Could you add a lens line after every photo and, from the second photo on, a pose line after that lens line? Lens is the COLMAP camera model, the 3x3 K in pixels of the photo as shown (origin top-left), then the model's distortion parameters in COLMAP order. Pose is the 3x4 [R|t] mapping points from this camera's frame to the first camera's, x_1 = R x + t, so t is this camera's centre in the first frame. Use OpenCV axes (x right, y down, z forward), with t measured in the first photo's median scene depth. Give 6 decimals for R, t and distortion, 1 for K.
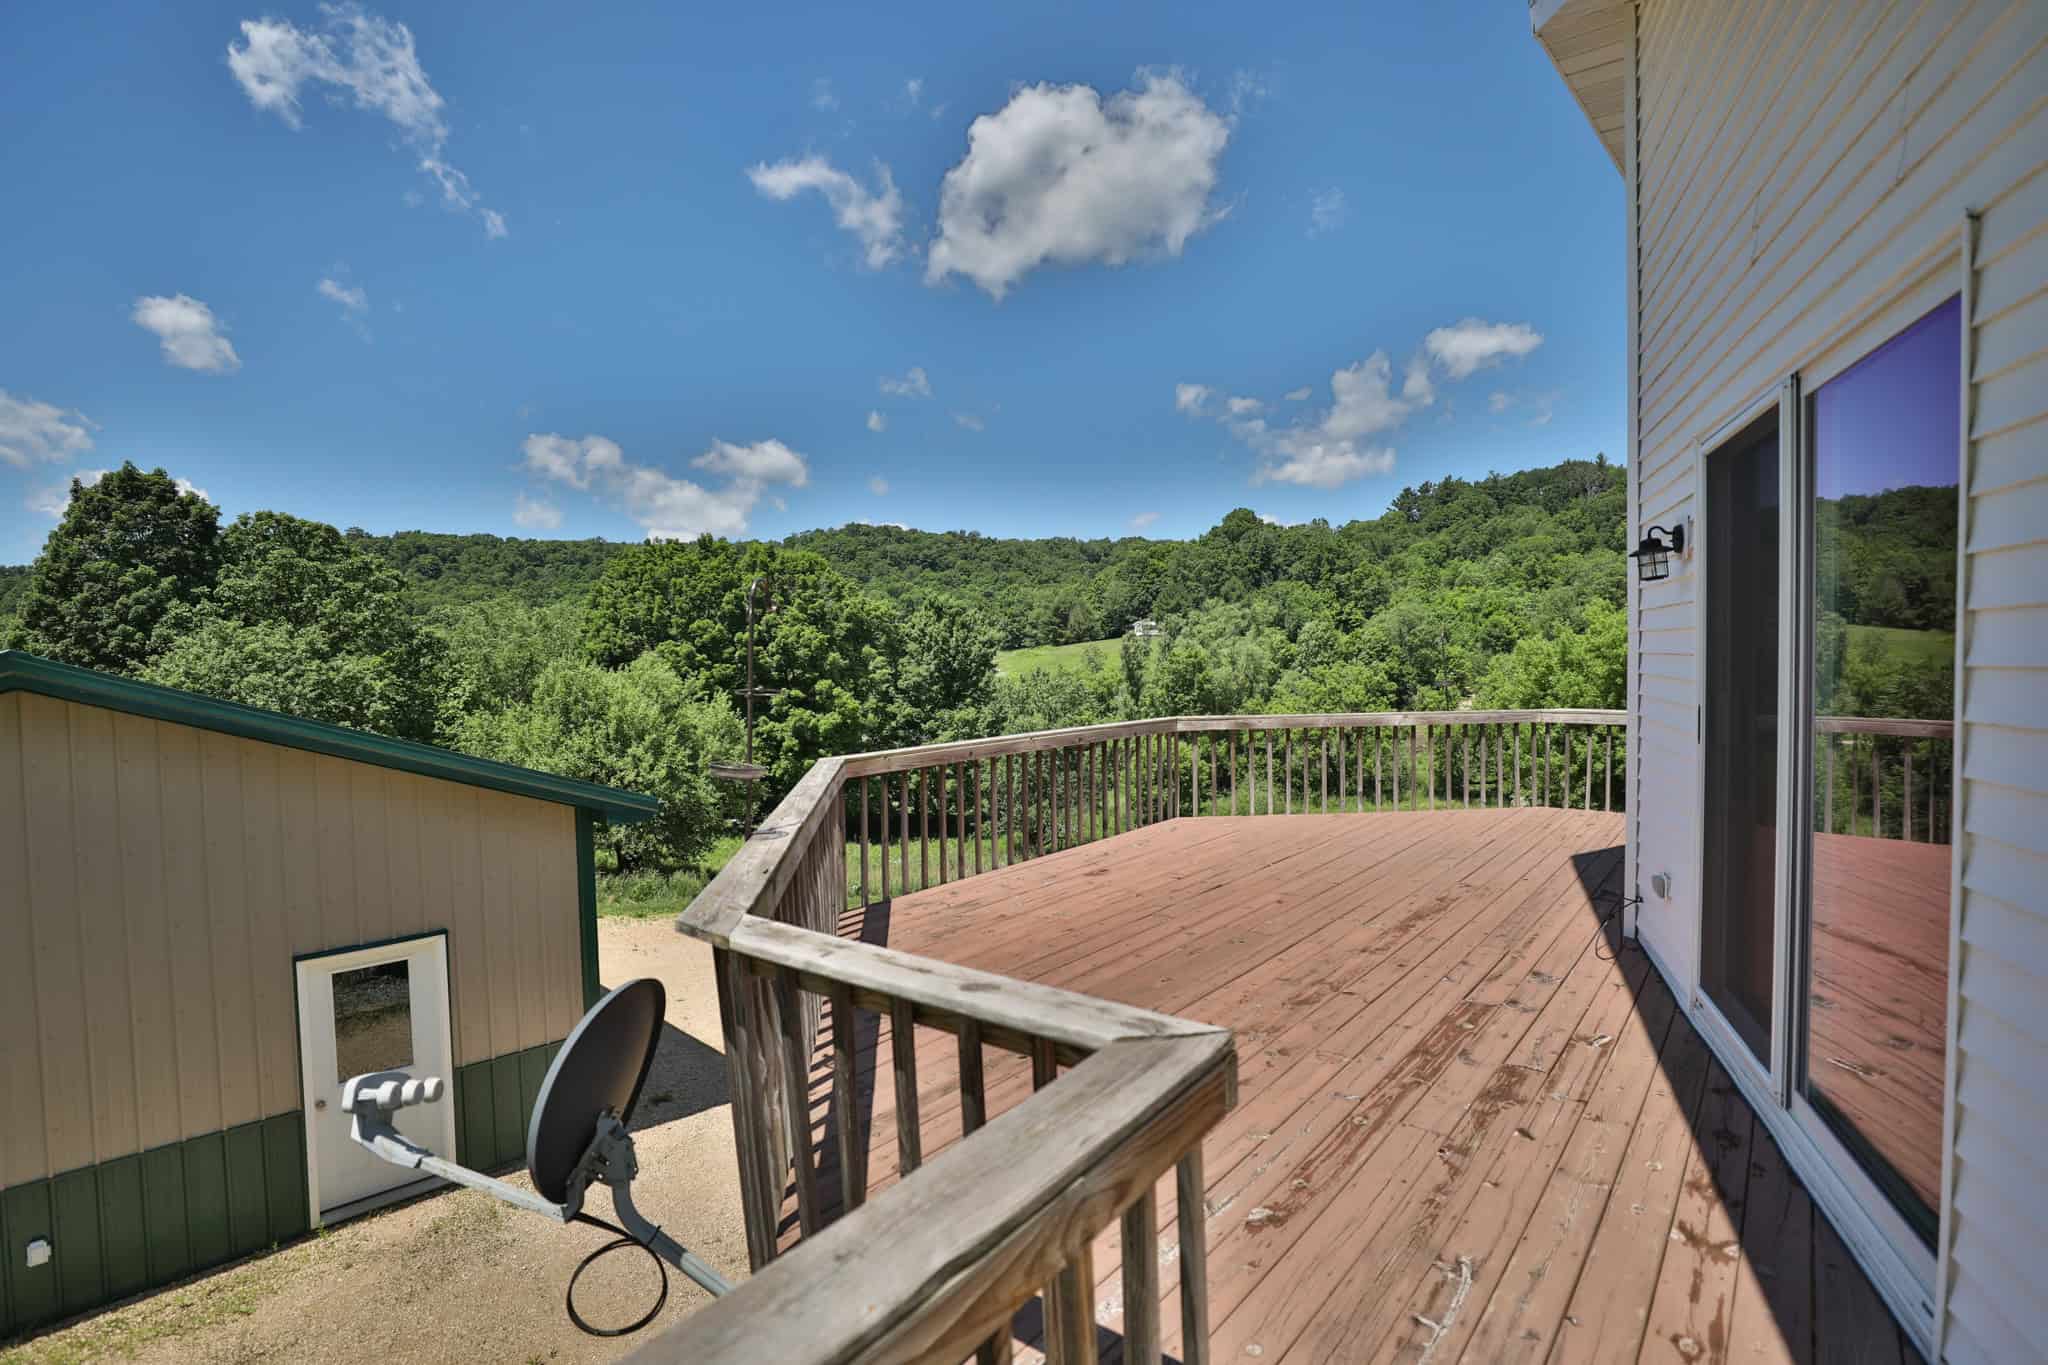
lens RADIAL K [[983.0, 0, 1025.9], [0, 983.0, 690.3], [0, 0, 1]] dist [-0.039869, 0.008896]
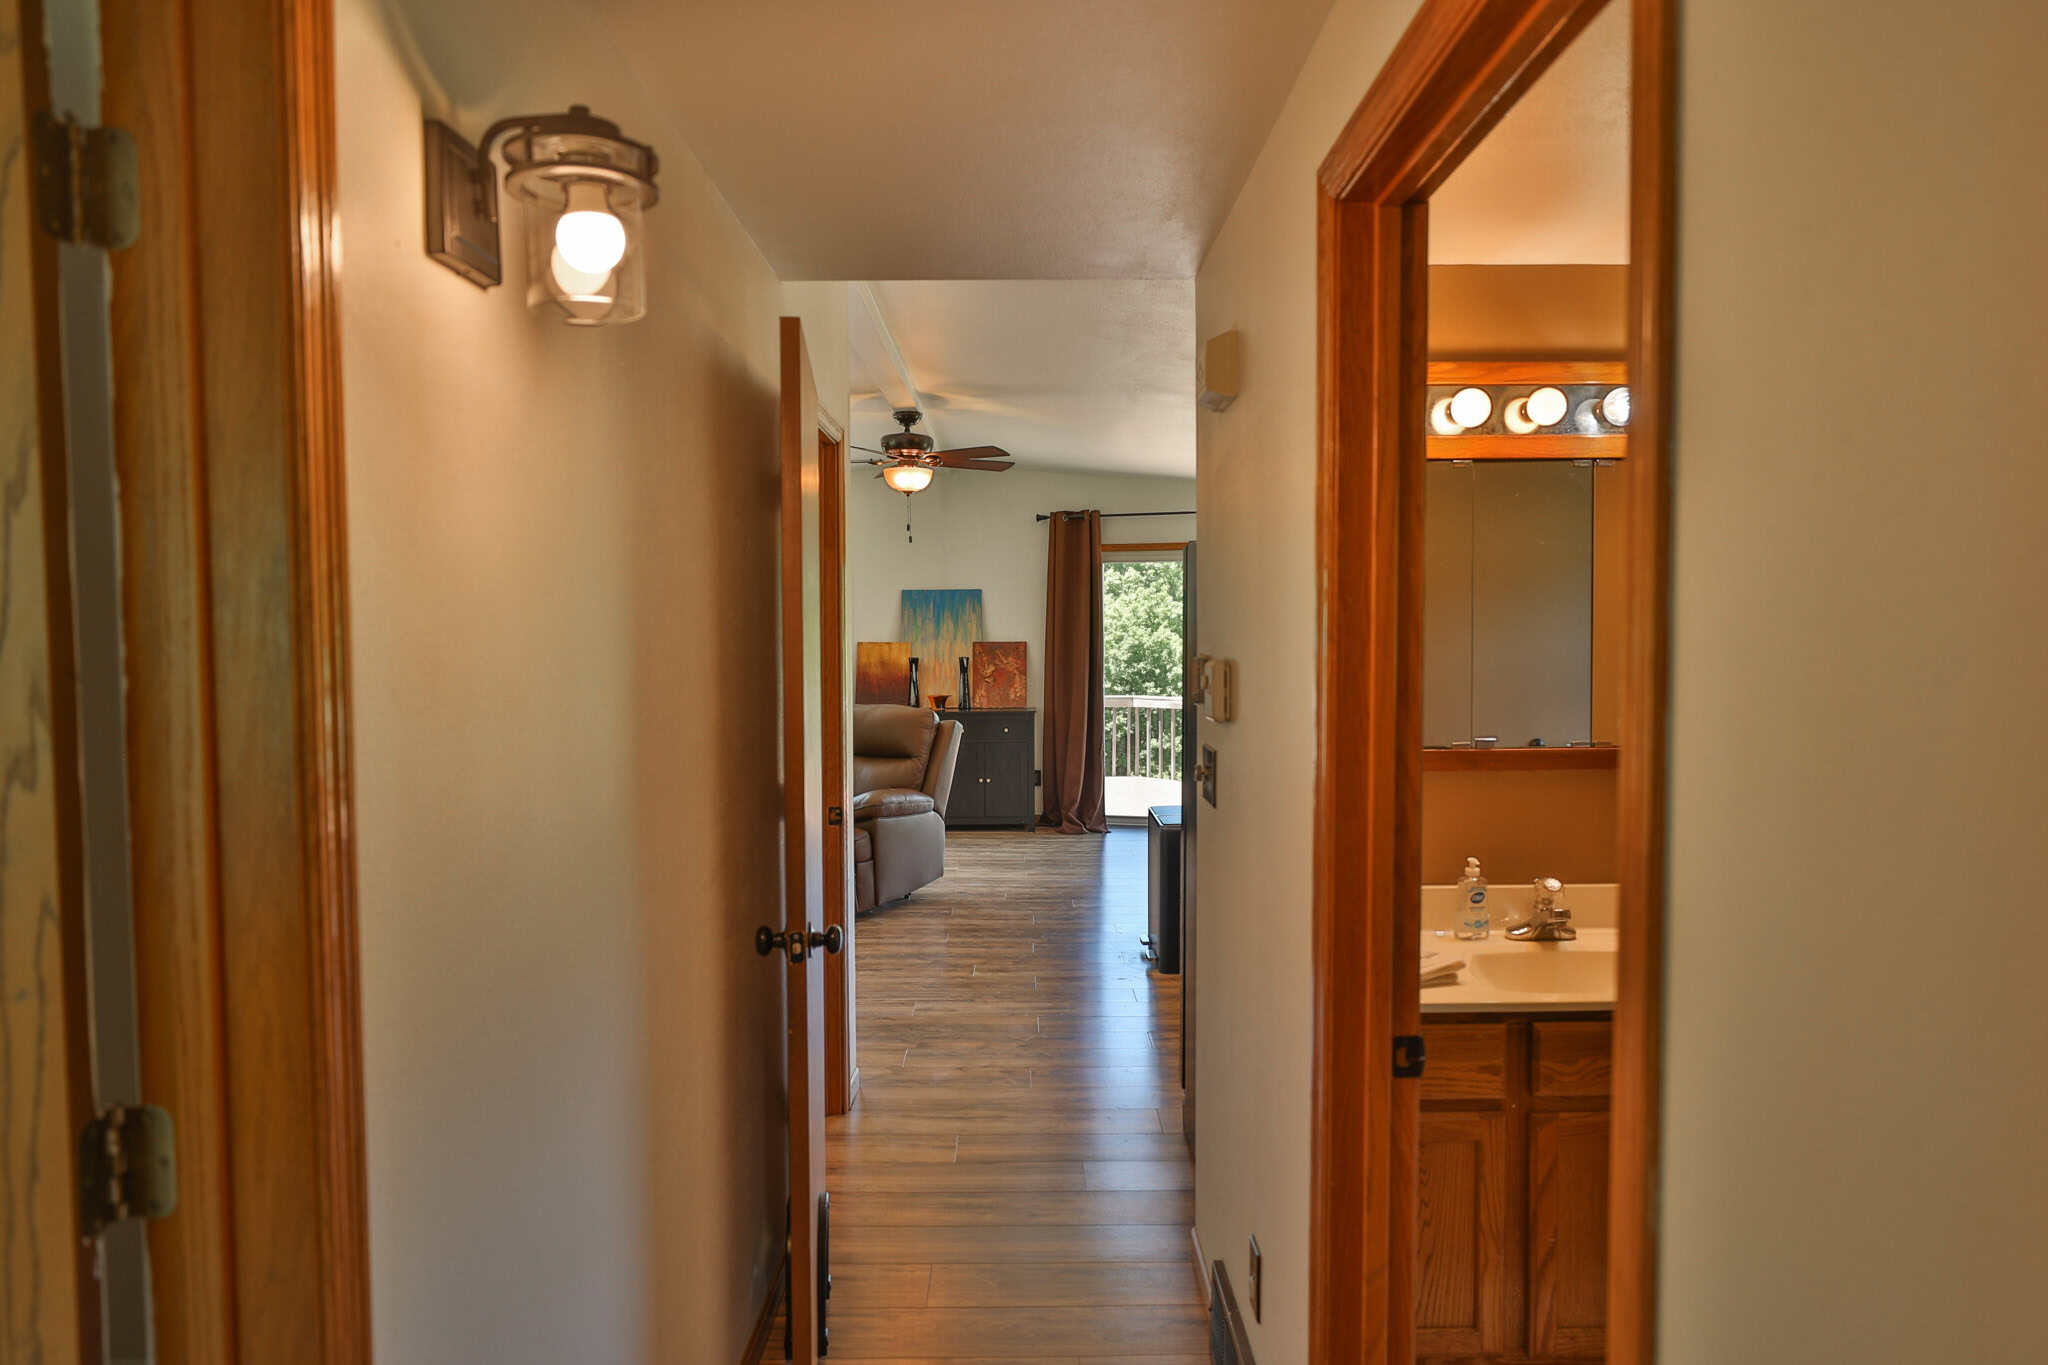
lens RADIAL K [[1309.9, 0, 1027.5], [0, 1309.9, 691.9], [0, 0, 1]] dist [-0.027627, 0.000766]
pose [[0.621813, 0.047869, -0.781702, 0.217817], [-0.029393, 0.998853, 0.037787, -0.005469], [0.782614, -0.000520, 0.622507, -0.026128]]
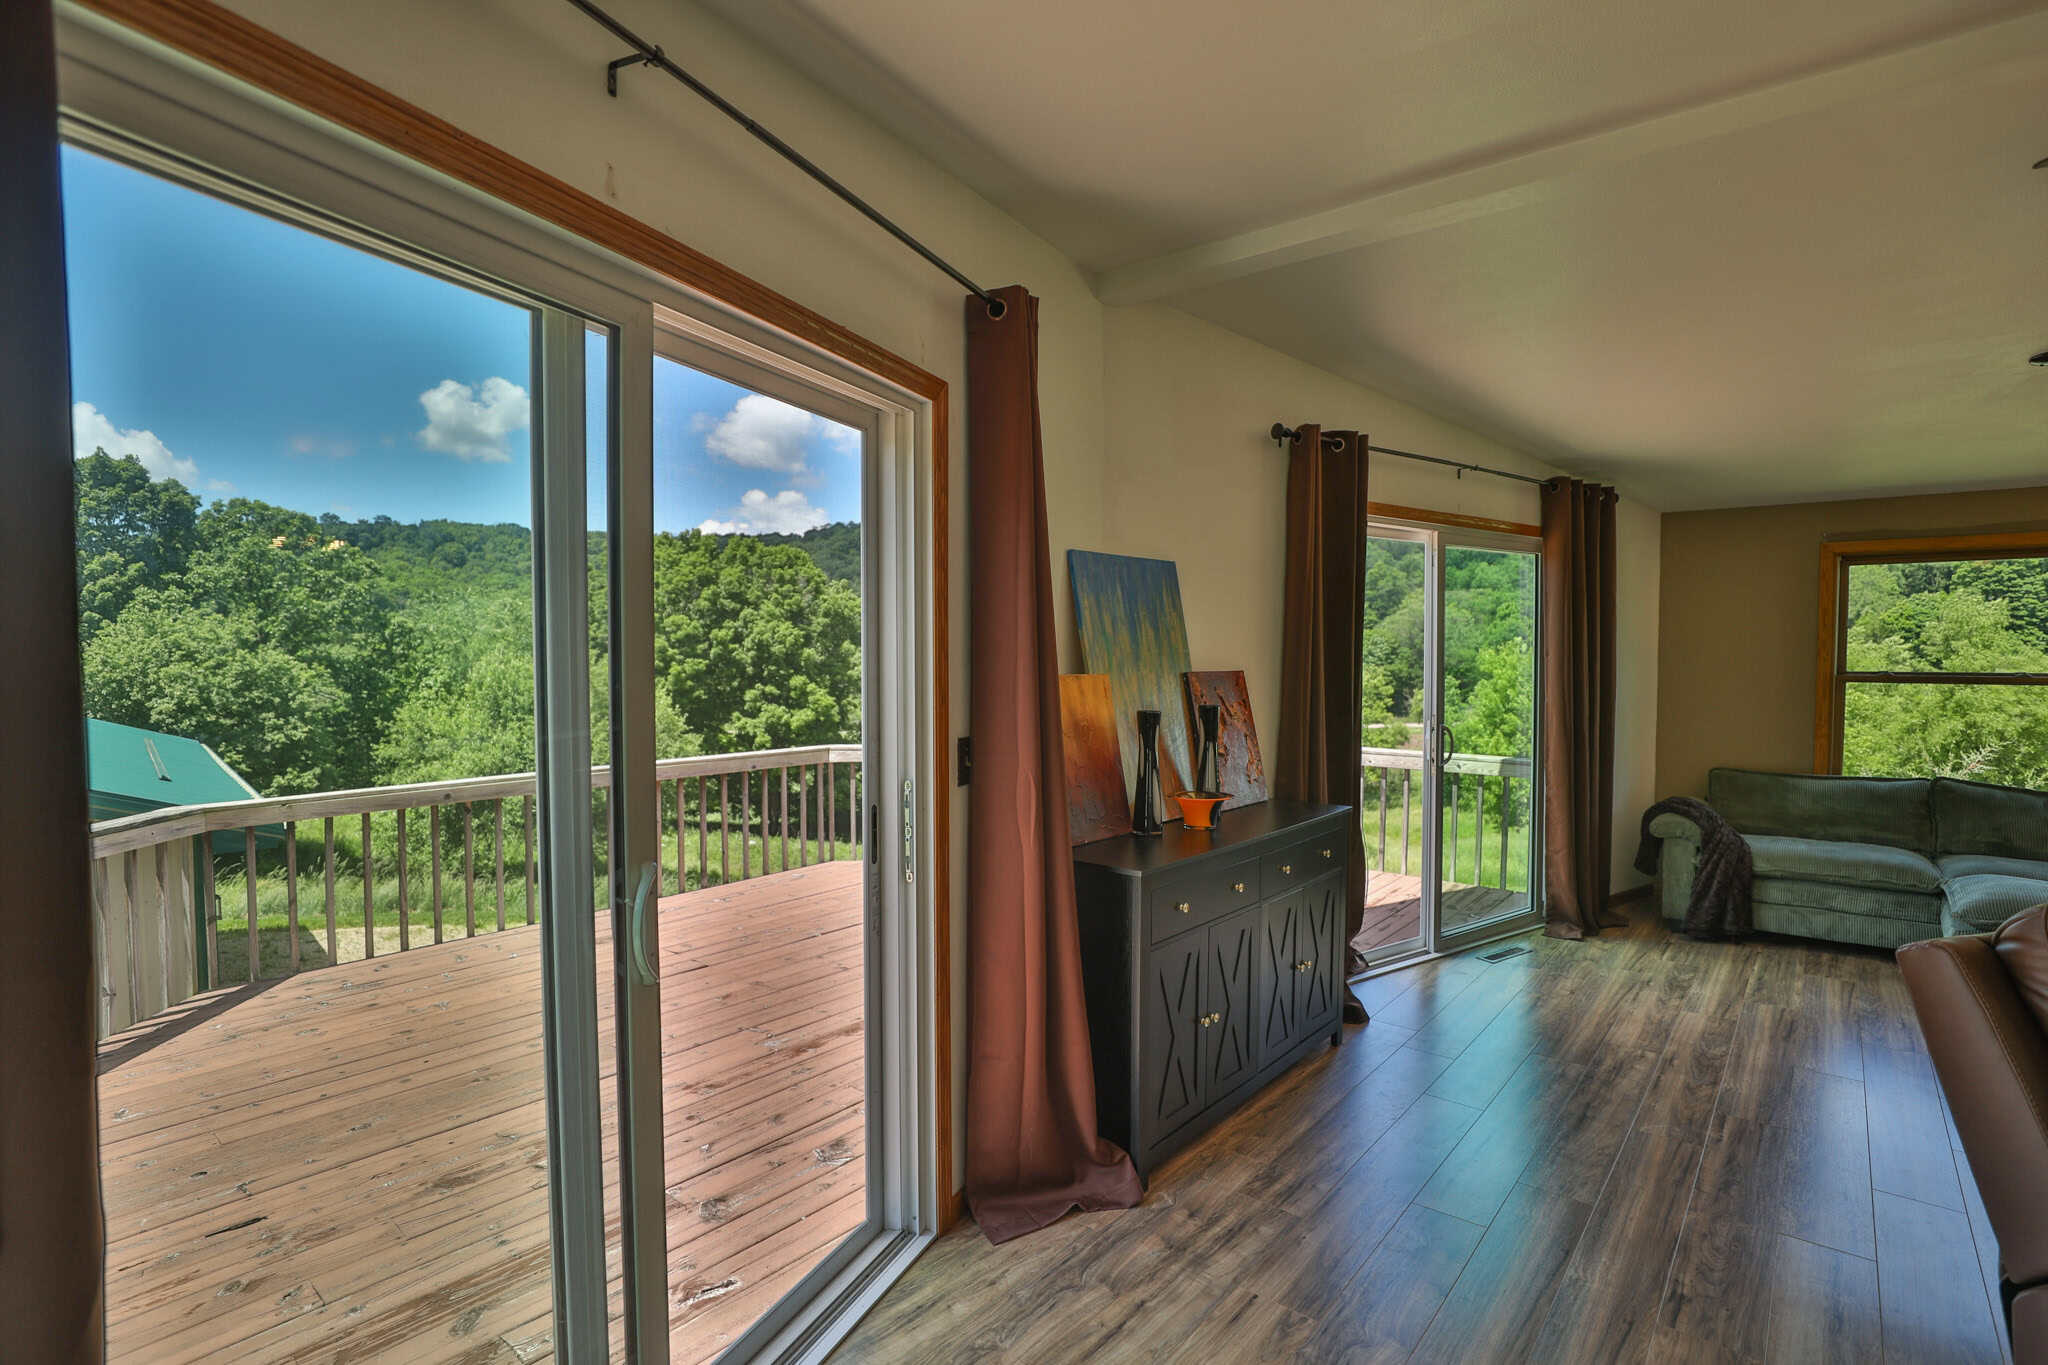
lens RADIAL K [[983.0, 0, 1025.9], [0, 983.0, 690.3], [0, 0, 1]] dist [-0.039869, 0.008896]
pose [[0.999654, 0.015894, -0.020981, 0.050083], [-0.015813, 0.999867, 0.004041, -0.004114], [0.021043, -0.003708, 0.999772, 0.019805]]
